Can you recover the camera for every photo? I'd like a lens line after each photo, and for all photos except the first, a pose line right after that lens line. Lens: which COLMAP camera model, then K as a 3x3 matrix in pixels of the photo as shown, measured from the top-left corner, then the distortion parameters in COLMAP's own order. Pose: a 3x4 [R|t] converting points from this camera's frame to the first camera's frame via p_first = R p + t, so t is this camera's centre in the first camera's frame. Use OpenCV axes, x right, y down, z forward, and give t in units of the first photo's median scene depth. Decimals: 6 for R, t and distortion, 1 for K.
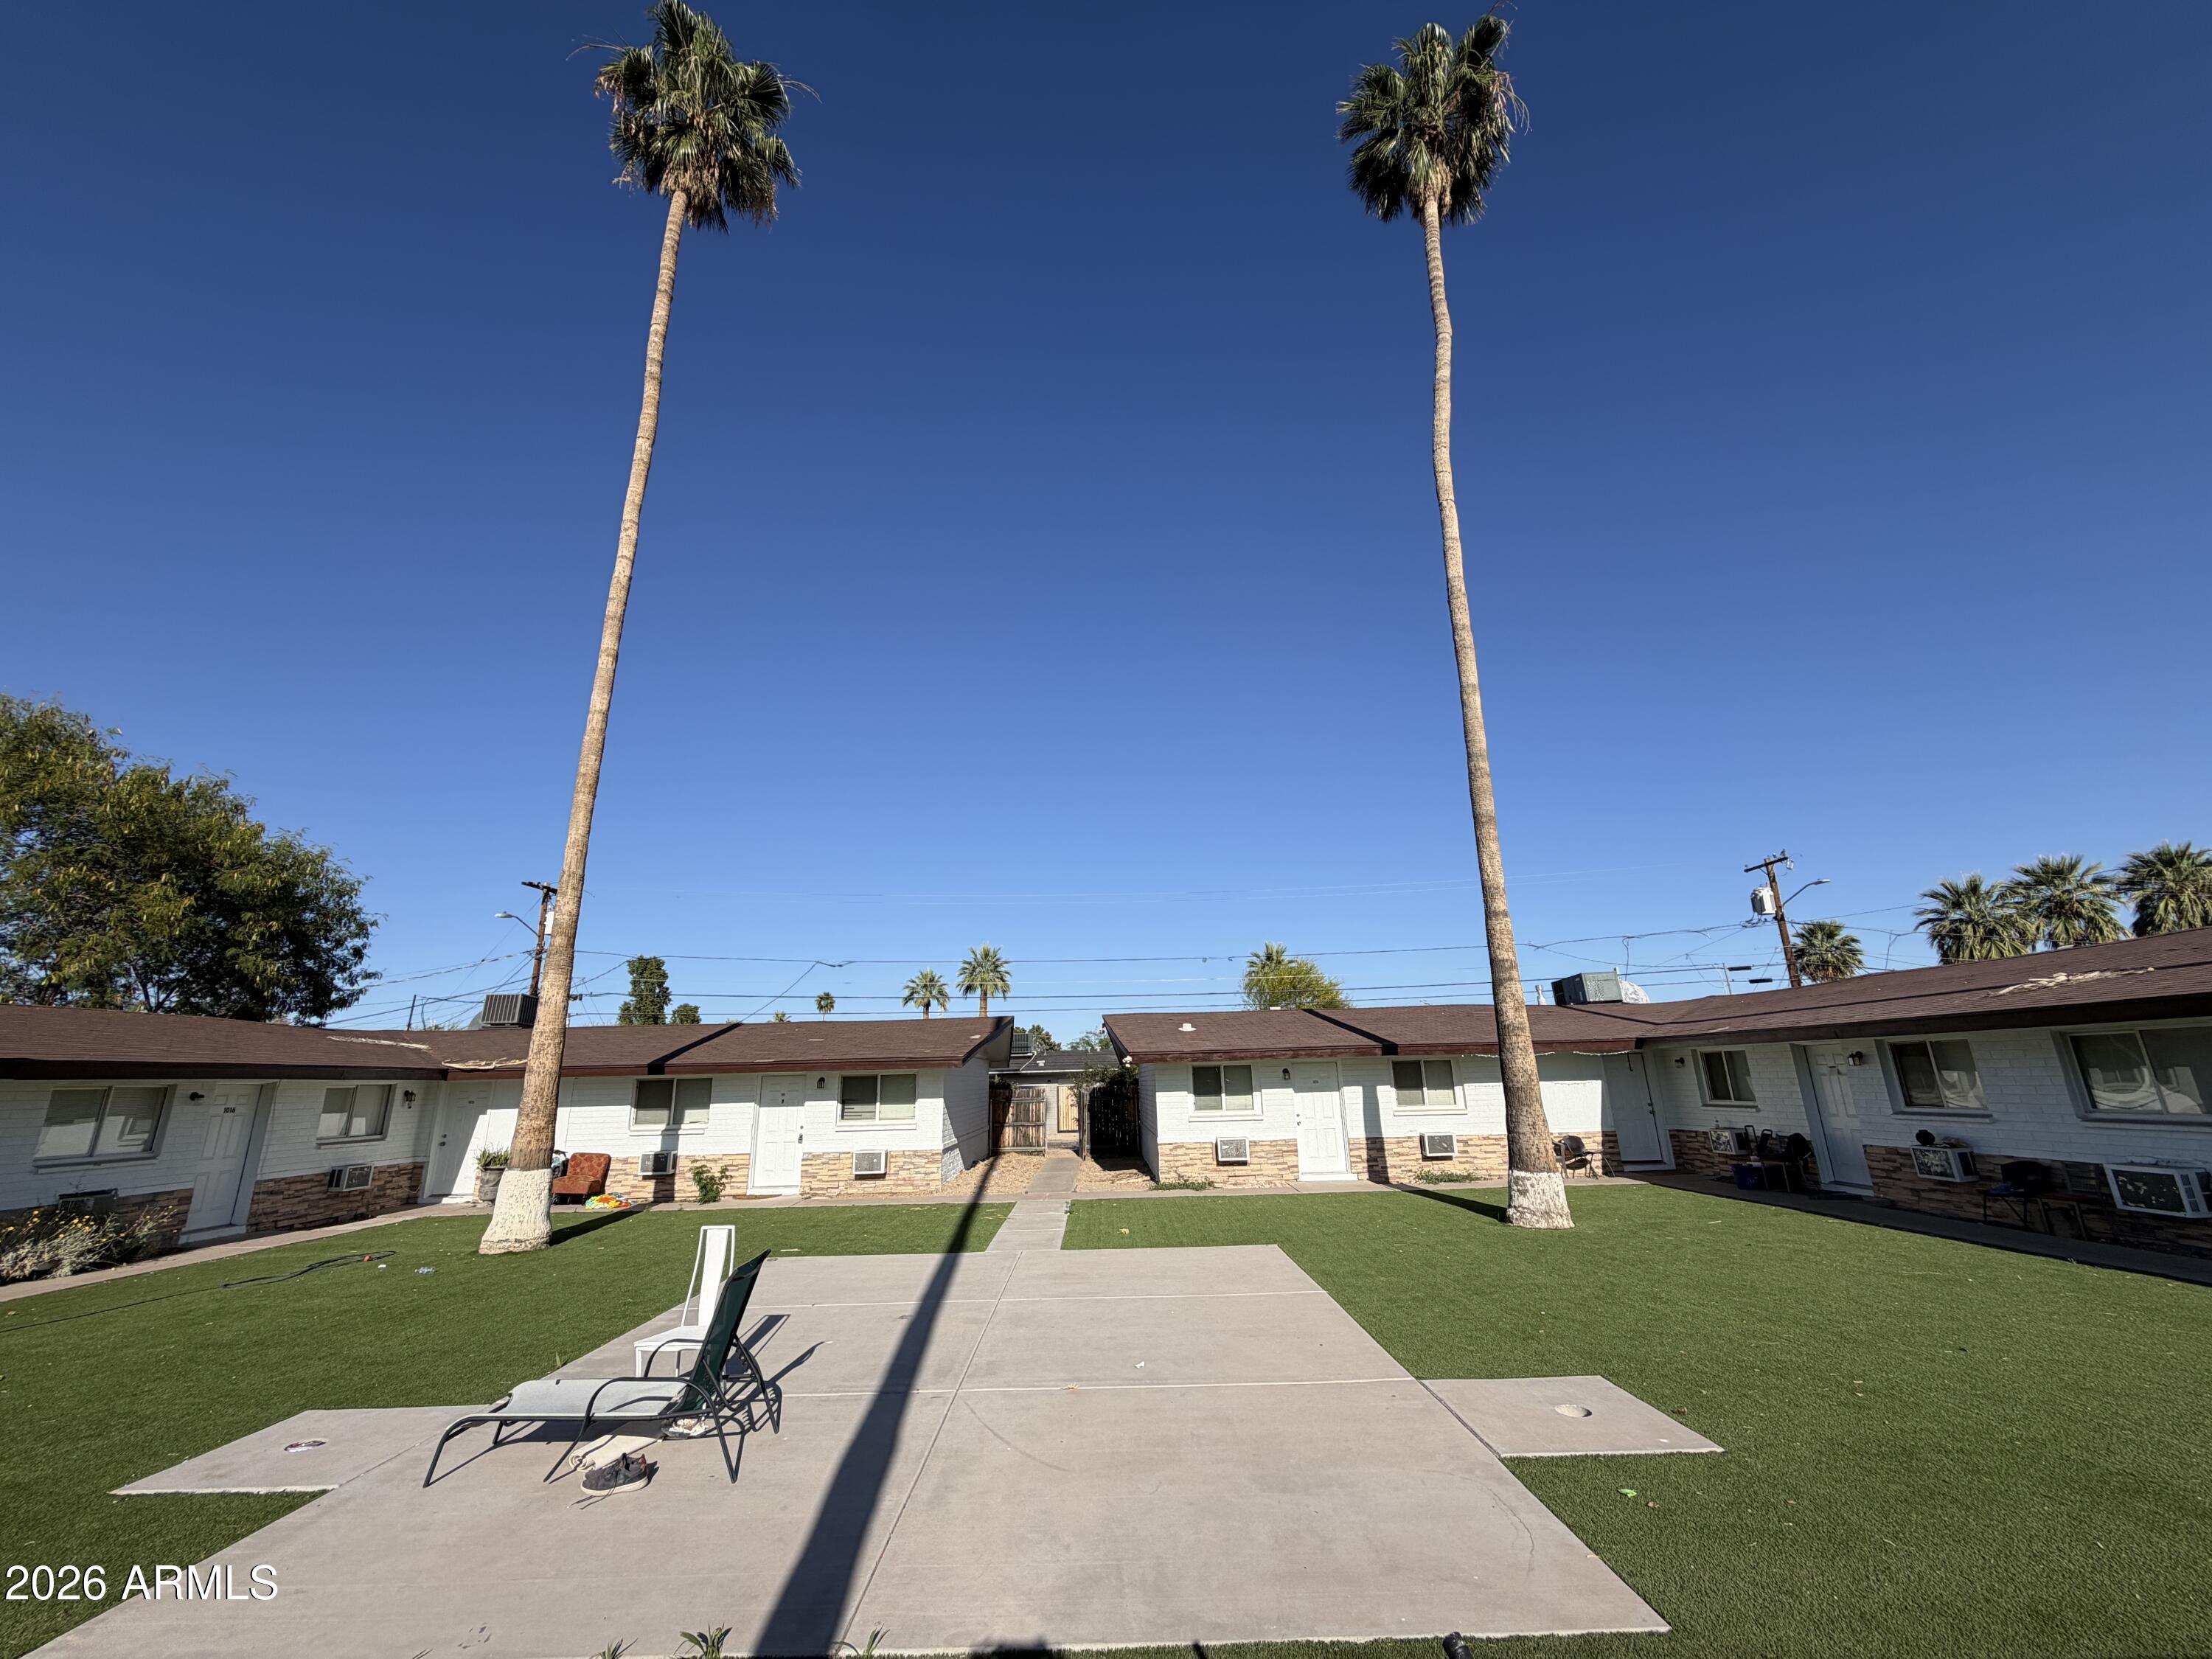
lens RADIAL K [[881.4, 0, 1098.8], [0, 881.4, 830.9], [0, 0, 1]] dist [0.000542, 0.000049]
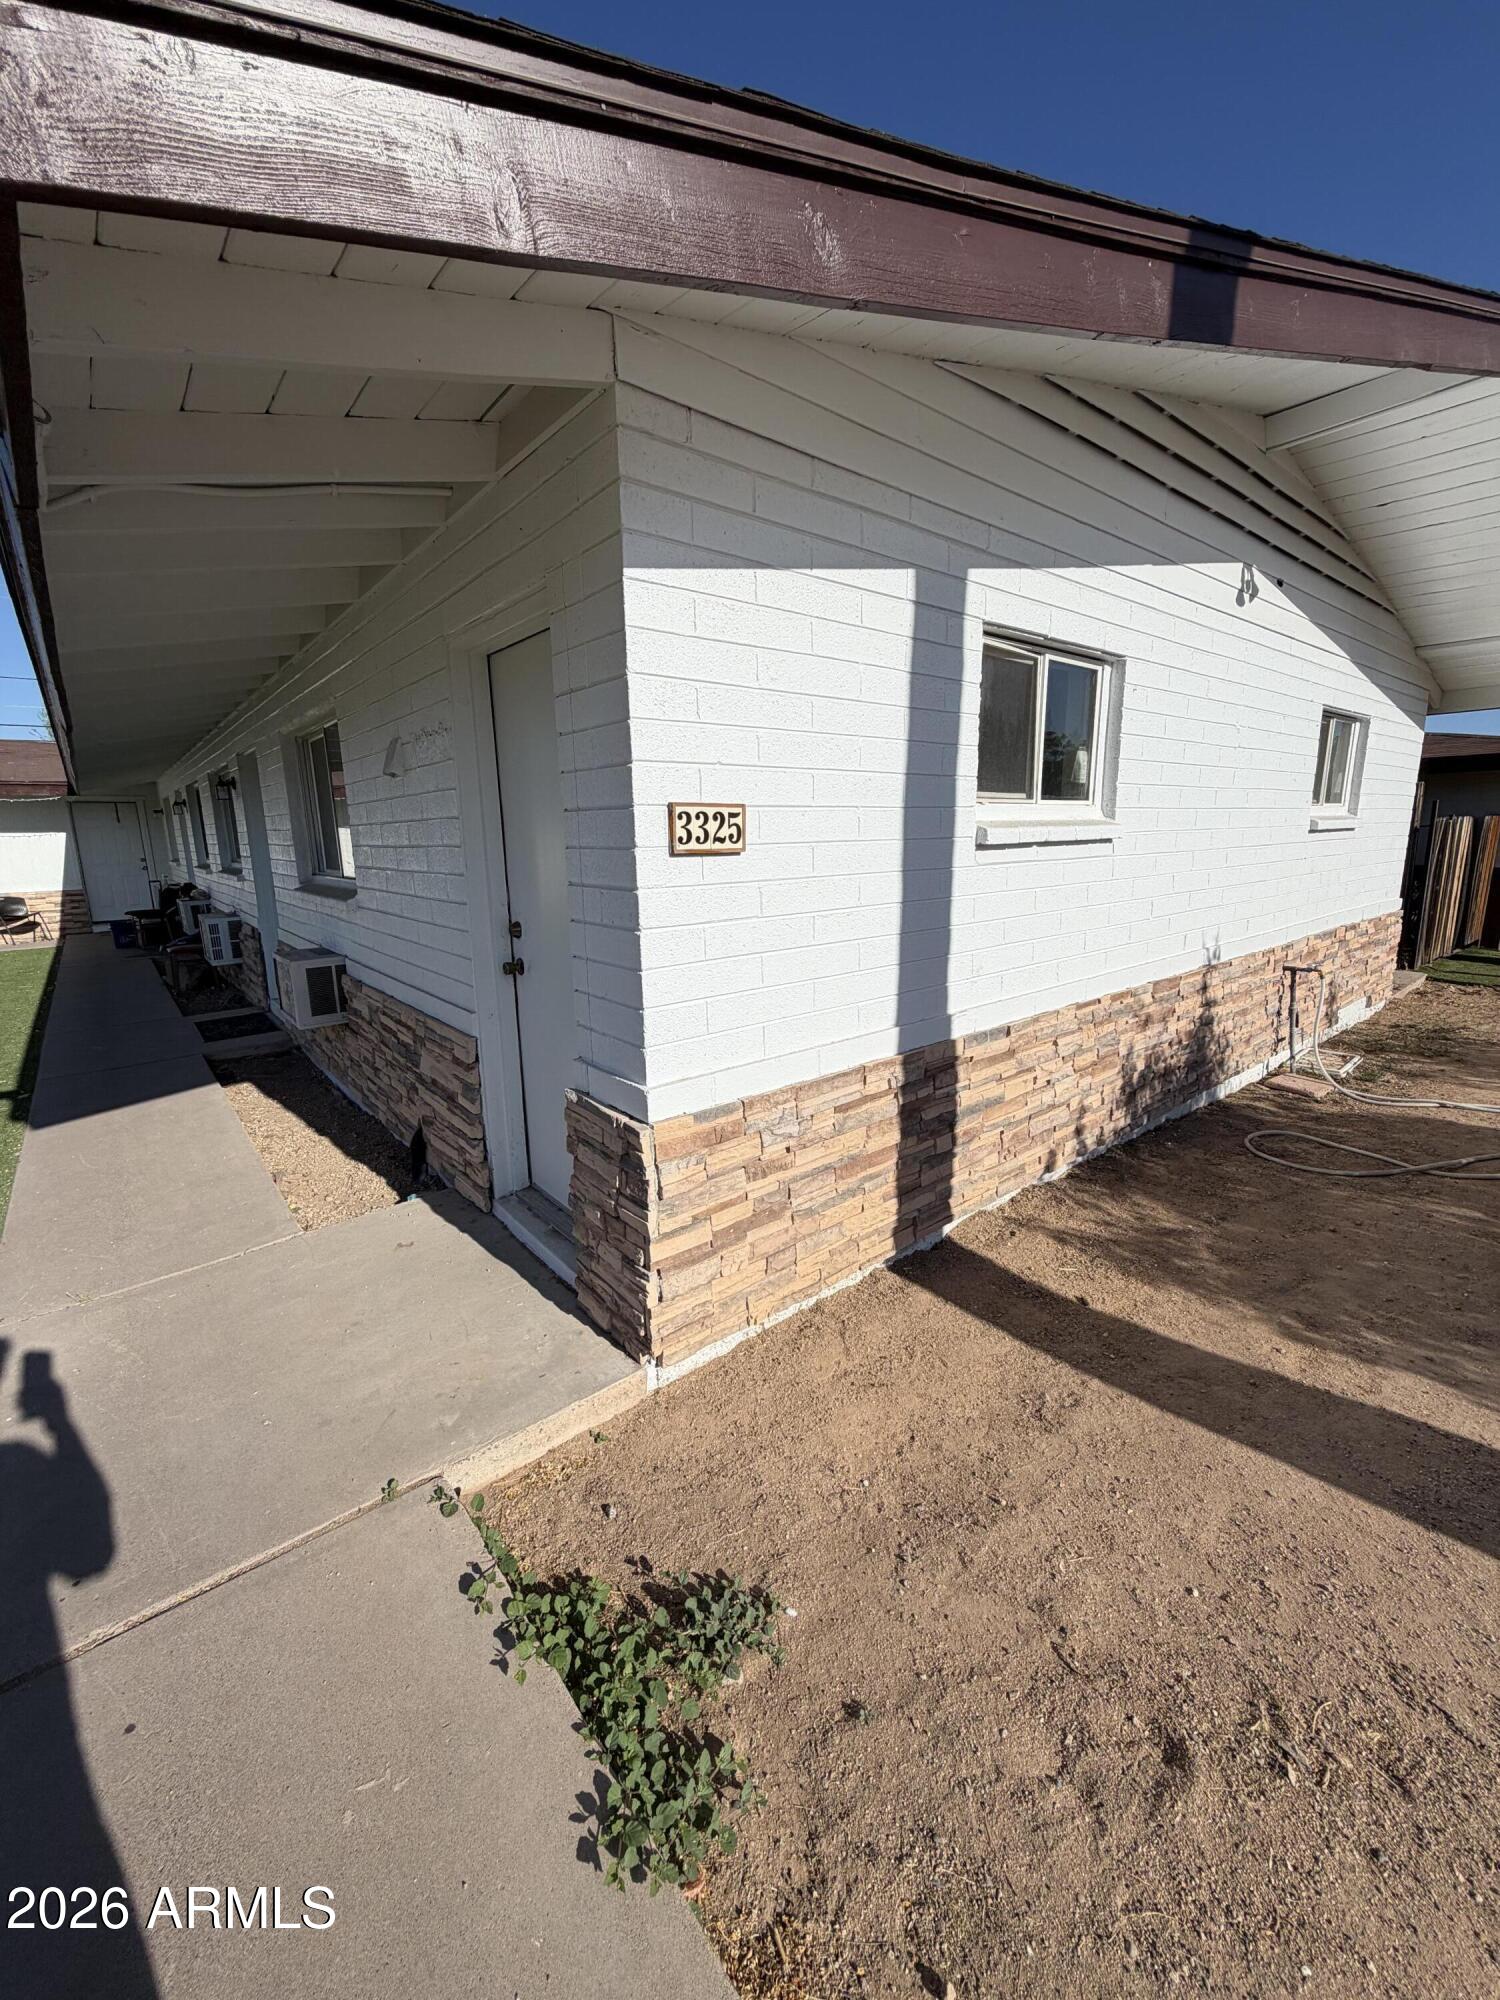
lens RADIAL K [[796.9, 0, 759.6], [0, 796.9, 993.9], [0, 0, 1]] dist [0.000542, 0.000049]
pose [[0.769974, -0.115512, 0.627533, 0.602208], [-0.177252, 0.906048, 0.384264, 0.013158], [-0.612962, -0.407105, 0.677158, 0.016135]]
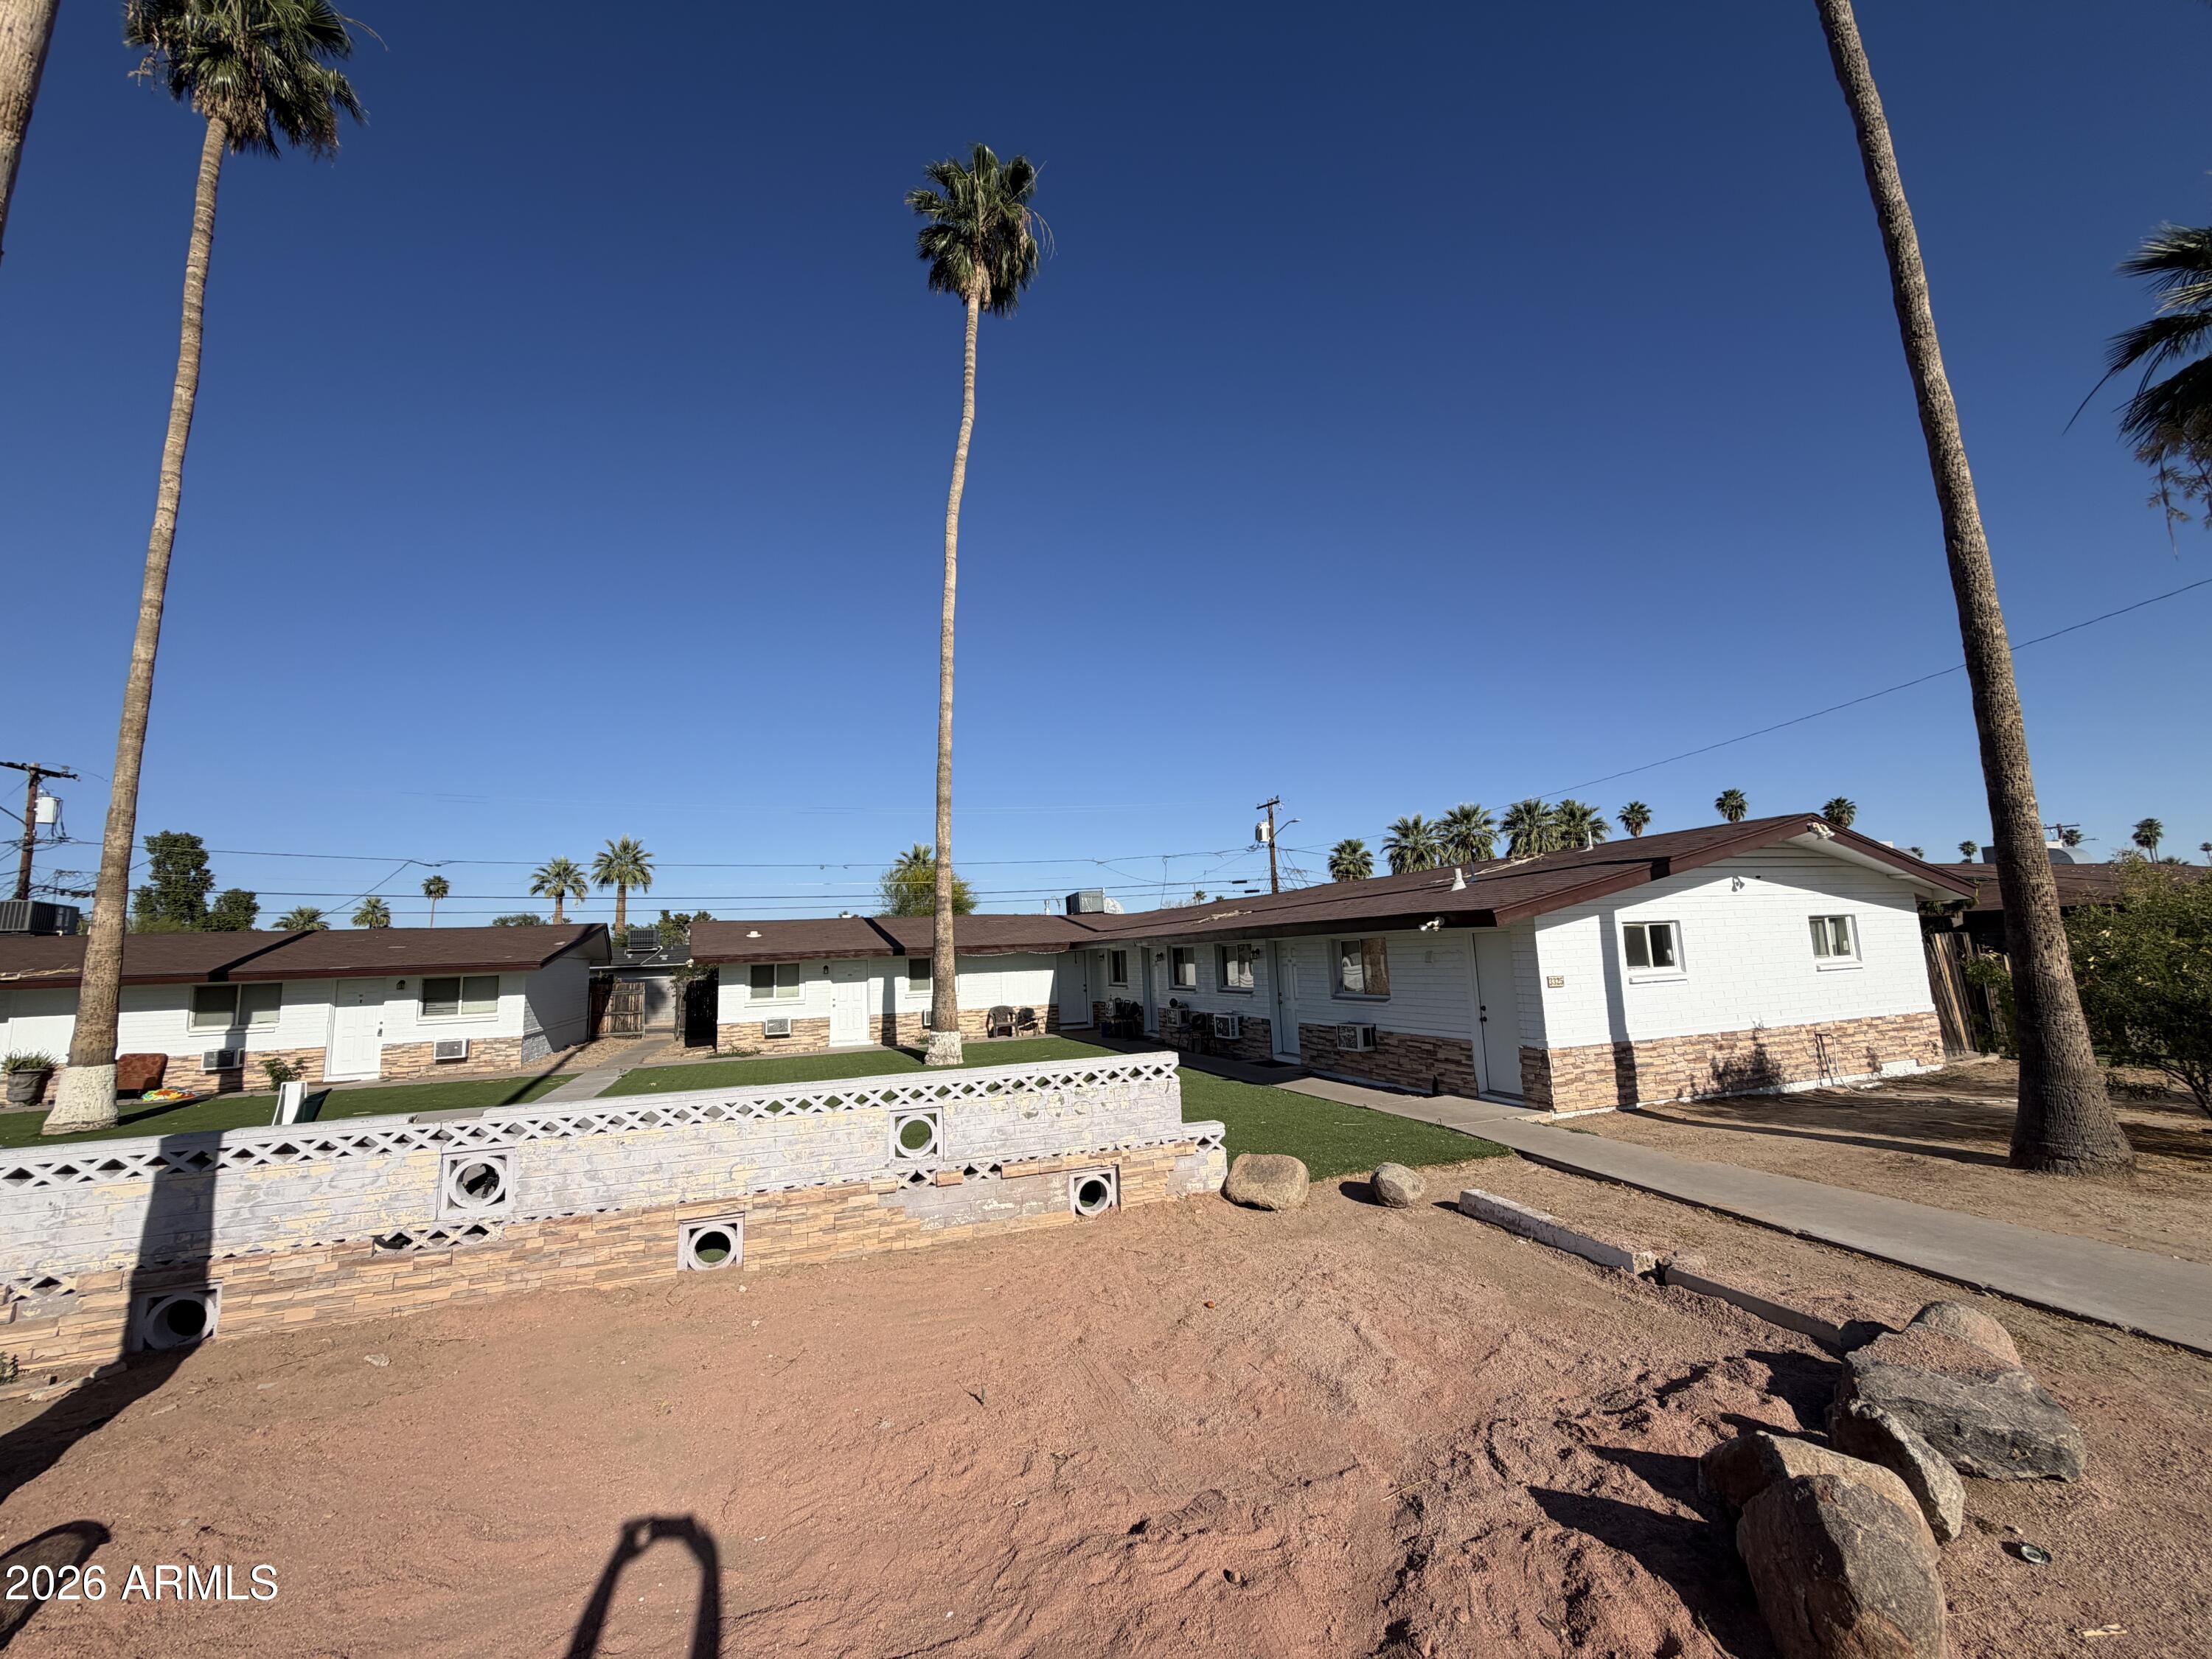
lens RADIAL K [[881.4, 0, 1098.8], [0, 881.4, 830.9], [0, 0, 1]] dist [0.000542, 0.000049]
pose [[0.941085, 0.034686, 0.336386, 0.149873], [-0.076924, 0.990606, 0.113059, -0.115036], [-0.329304, -0.132274, 0.934913, -0.354309]]
